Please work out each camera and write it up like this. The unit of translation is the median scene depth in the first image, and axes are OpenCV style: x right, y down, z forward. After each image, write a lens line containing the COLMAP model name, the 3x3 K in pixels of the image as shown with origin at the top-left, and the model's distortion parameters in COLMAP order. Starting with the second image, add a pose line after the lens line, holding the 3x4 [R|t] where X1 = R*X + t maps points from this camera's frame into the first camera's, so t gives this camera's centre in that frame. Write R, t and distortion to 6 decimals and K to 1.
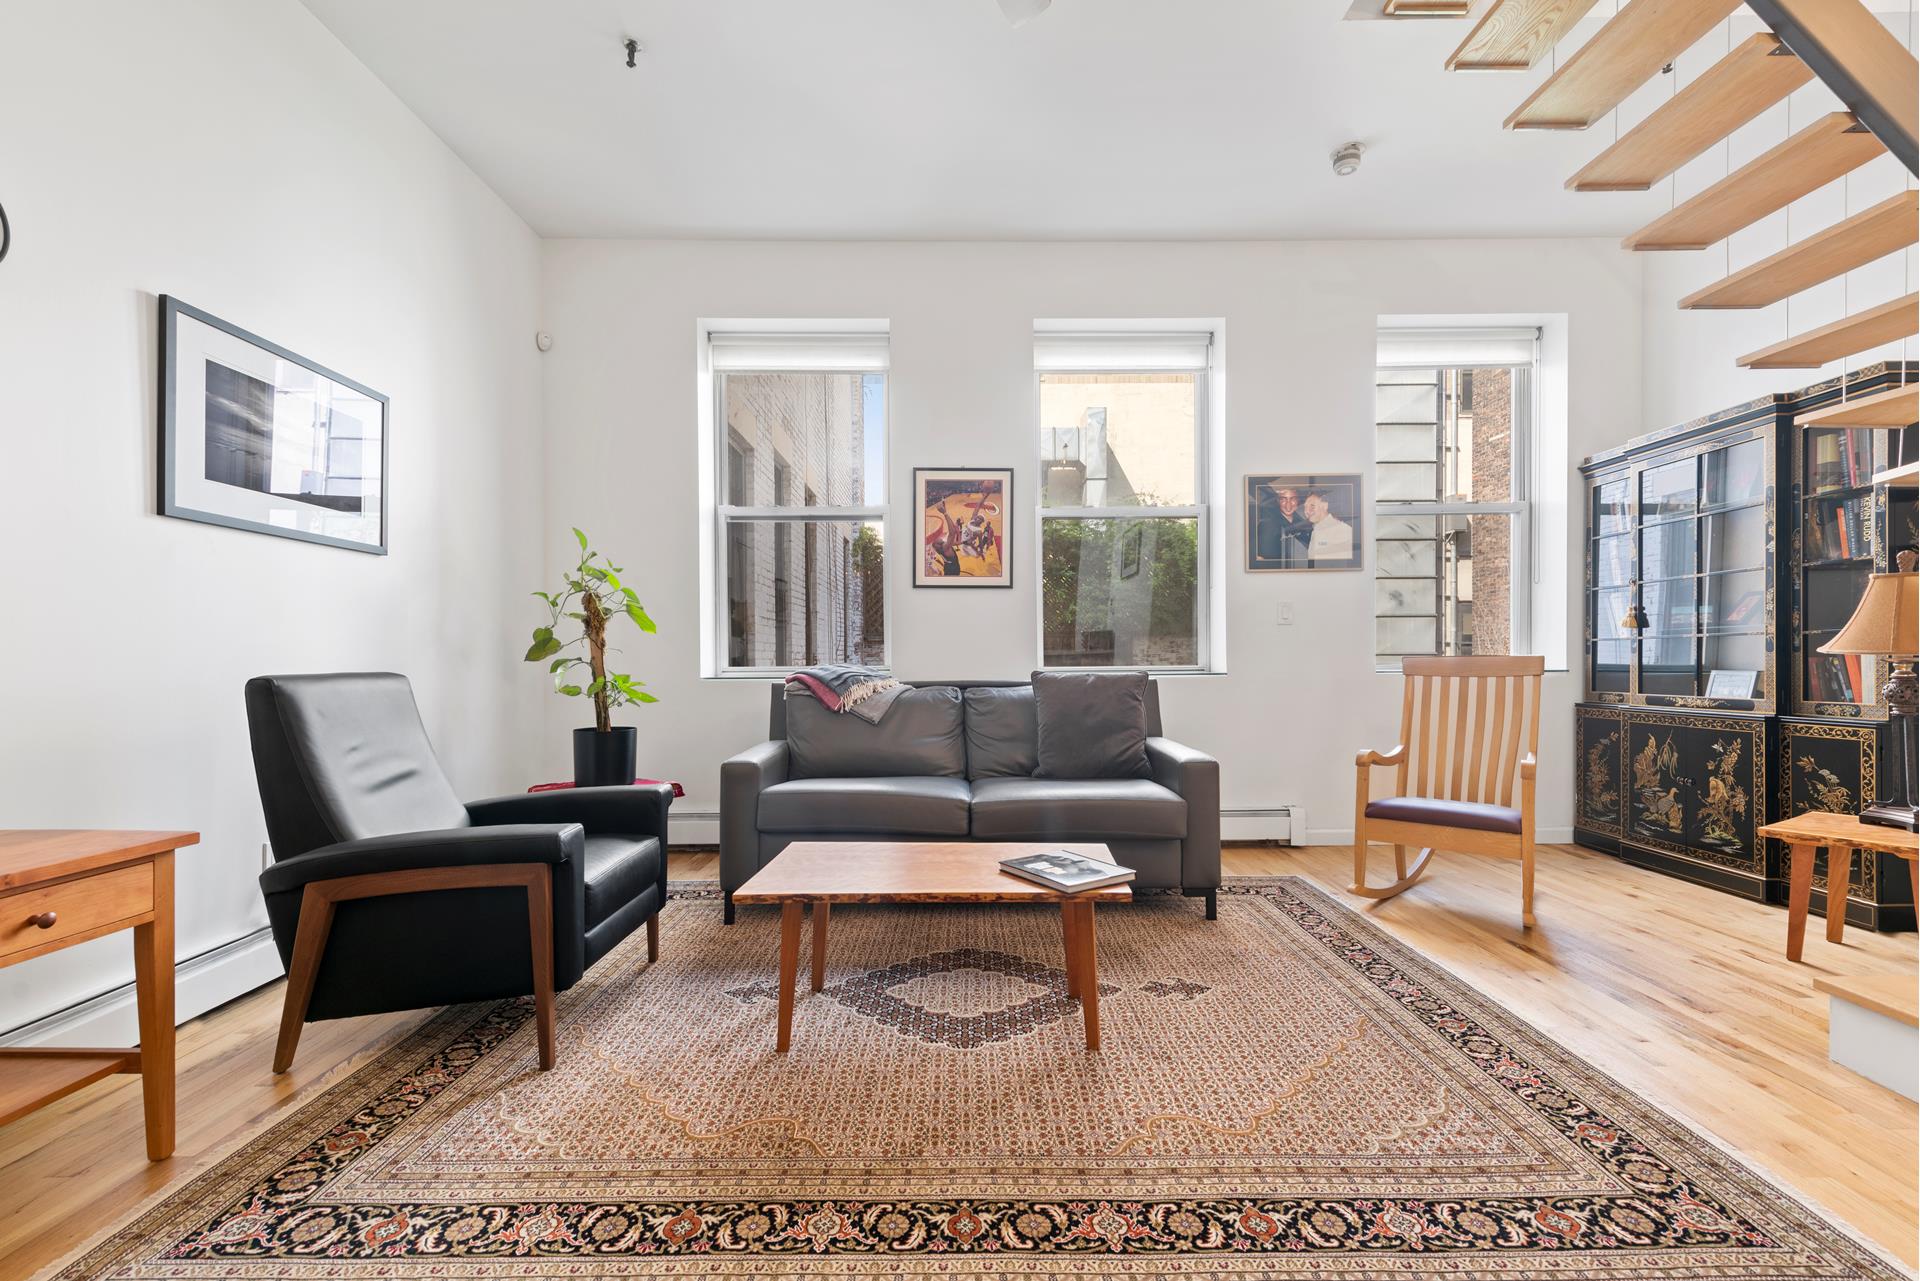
lens RADIAL K [[808.9, 0, 961.0], [0, 808.9, 663.7], [0, 0, 1]] dist [0.008885, -0.001562]
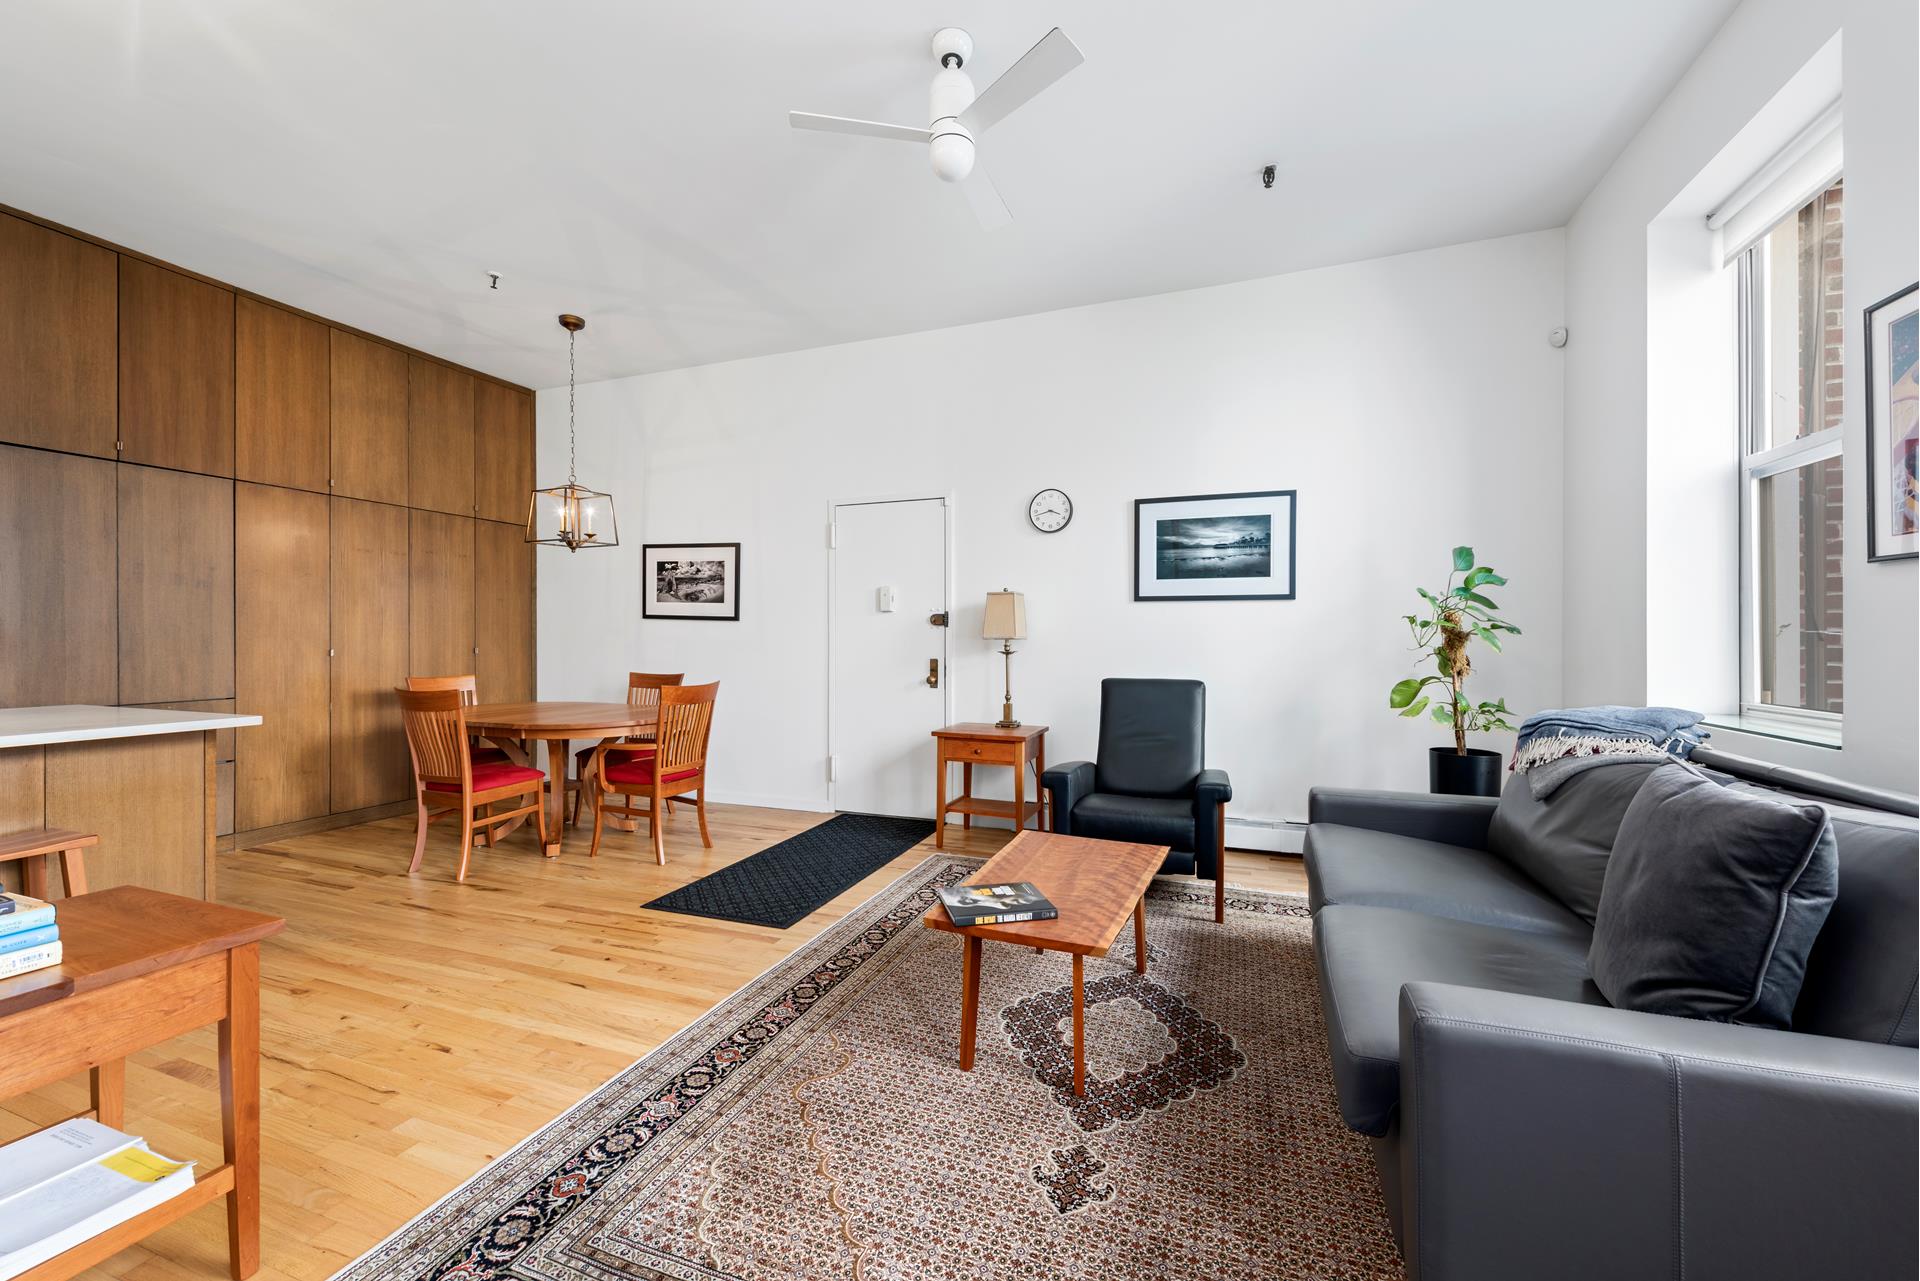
lens RADIAL K [[747.5, 0, 961.6], [0, 747.5, 637.8], [0, 0, 1]] dist [0.010383, -0.002151]
pose [[-0.357455, 0.002519, -0.933927, 1.028230], [-0.009807, 0.999931, 0.006450, -0.093459], [0.933879, 0.011465, -0.357405, 1.269693]]
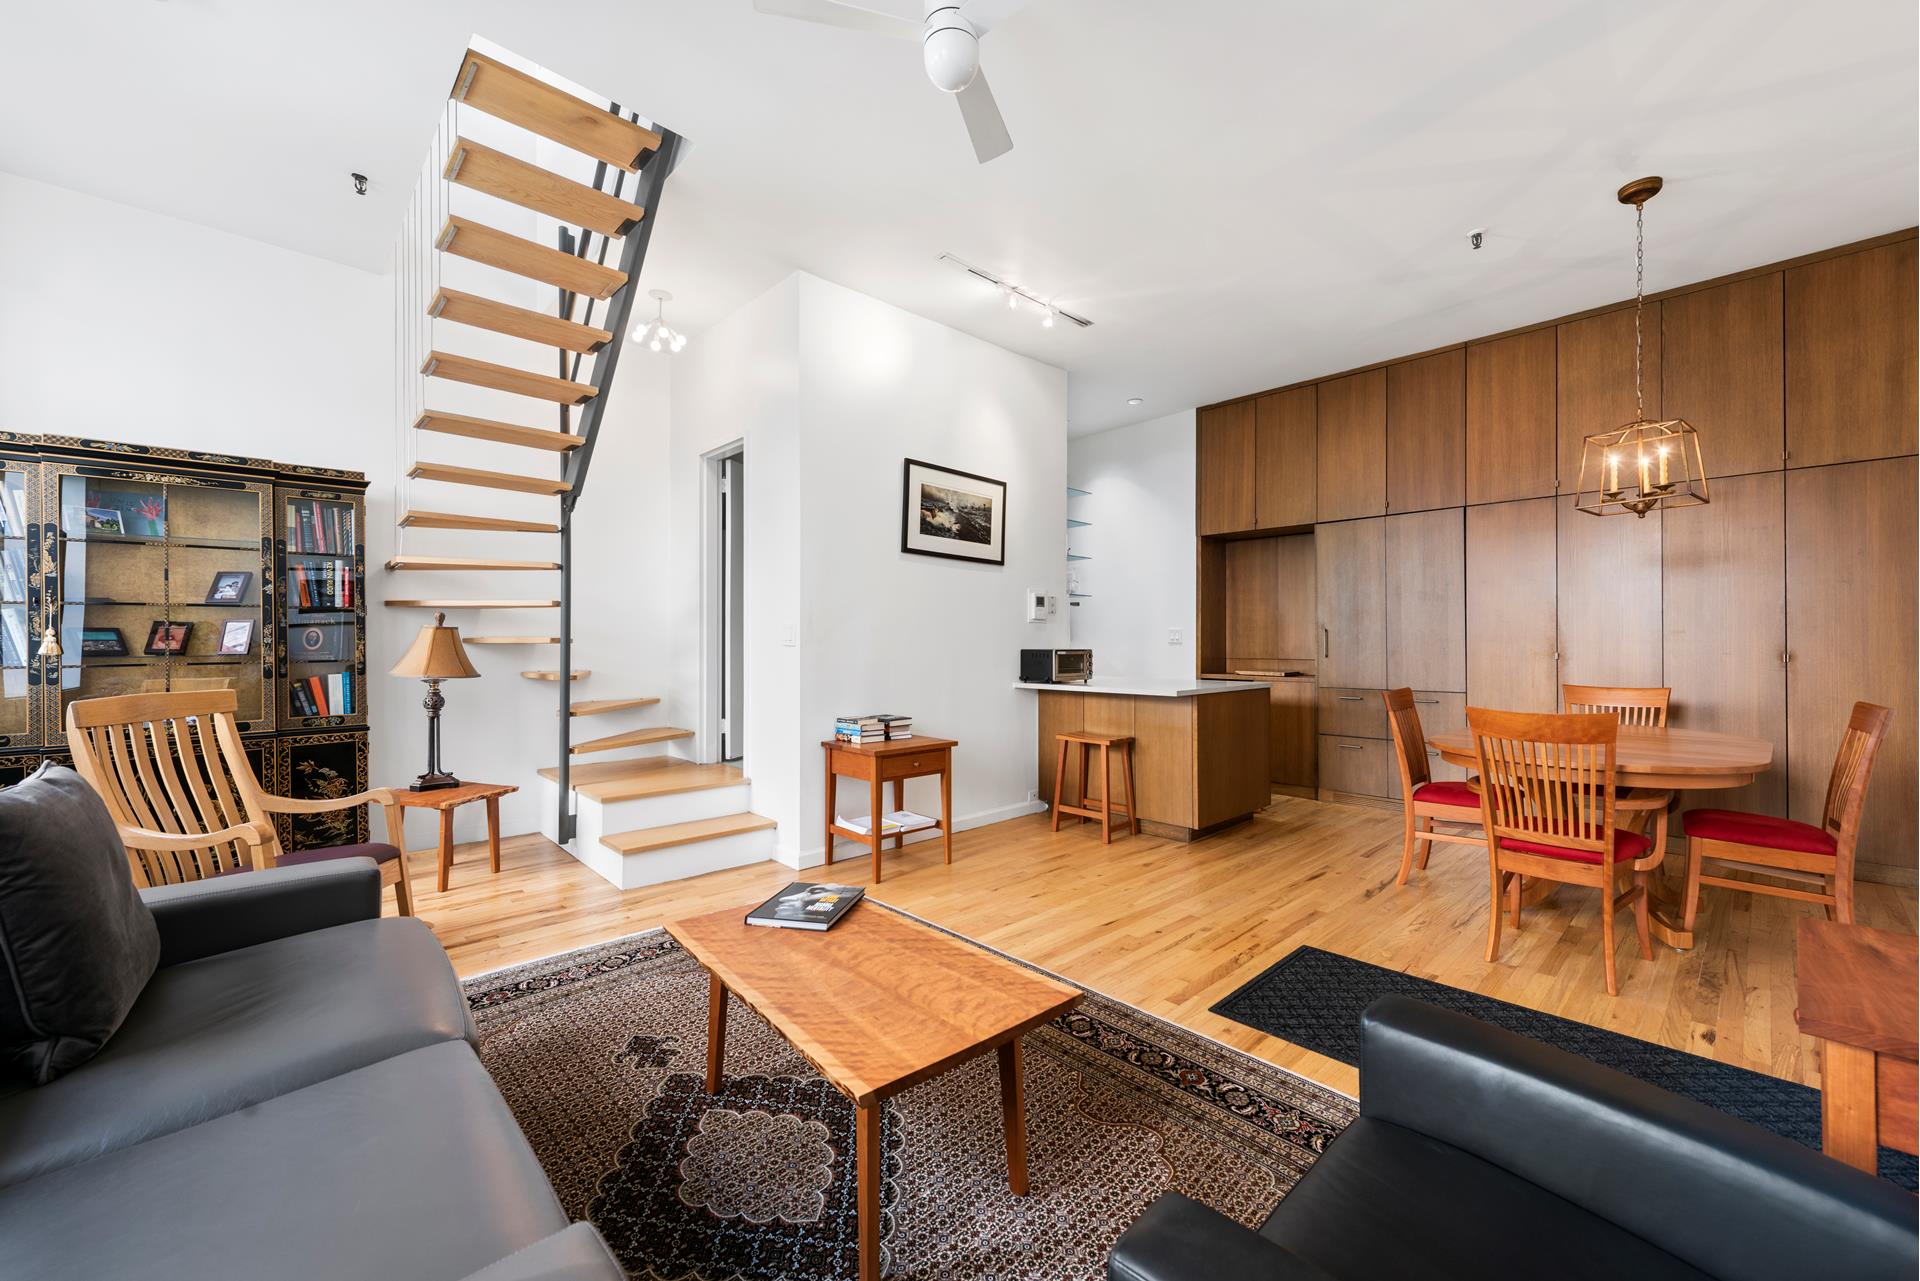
lens RADIAL K [[747.5, 0, 963.5], [0, 747.5, 638.8], [0, 0, 1]] dist [0.010383, -0.002151]
pose [[-0.683508, 0.009244, 0.729884, -0.707257], [0.012178, 0.999925, -0.001260, -0.085856], [-0.729841, 0.008028, -0.683570, 1.478791]]
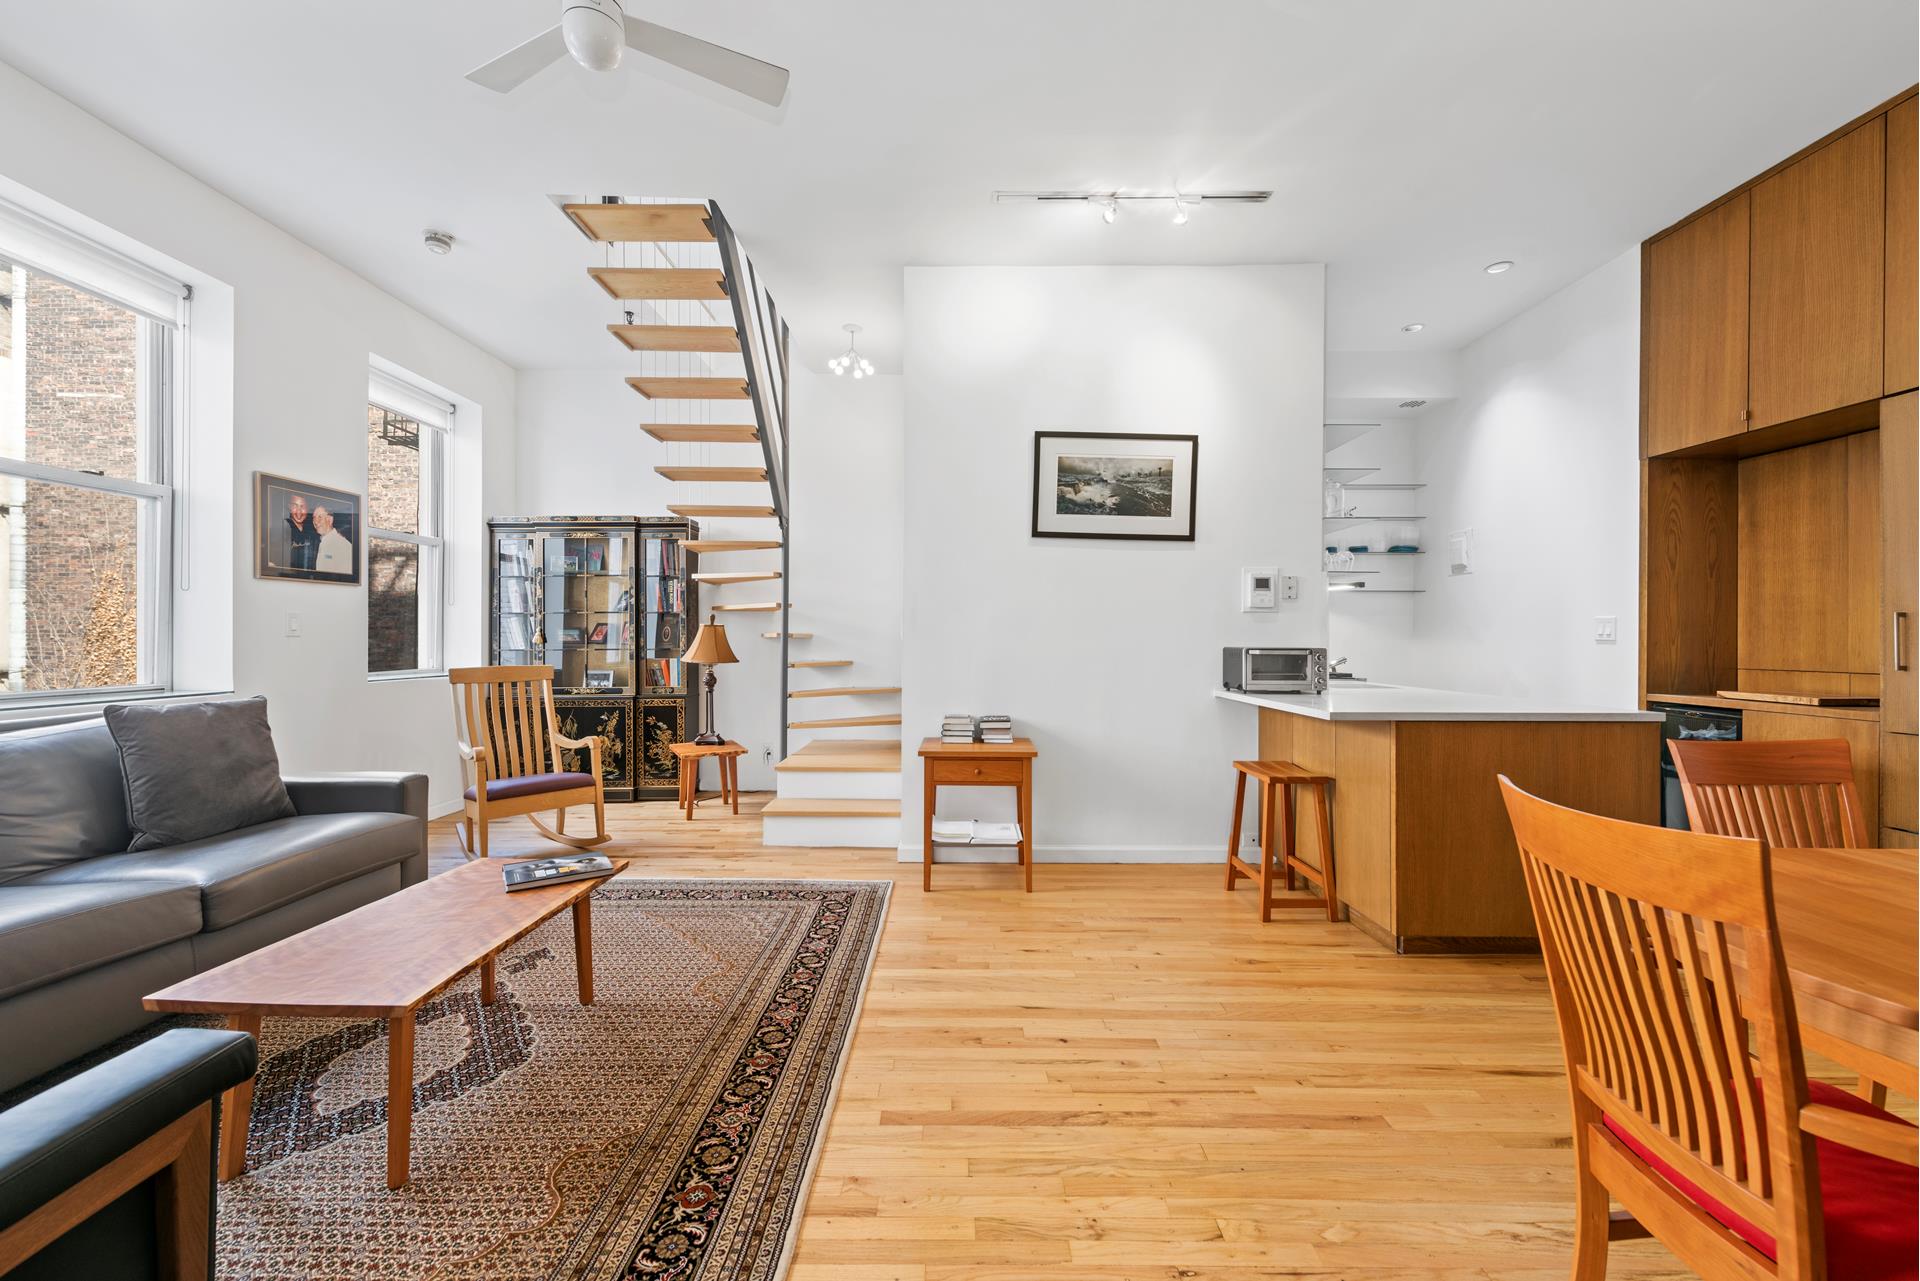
lens RADIAL K [[747.5, 0, 963.3], [0, 747.5, 638.9], [0, 0, 1]] dist [0.010383, -0.002151]
pose [[0.004541, 0.006651, 0.999968, -0.933207], [0.006819, 0.999954, -0.006681, -0.066135], [-0.999966, 0.006850, 0.004495, 0.394552]]
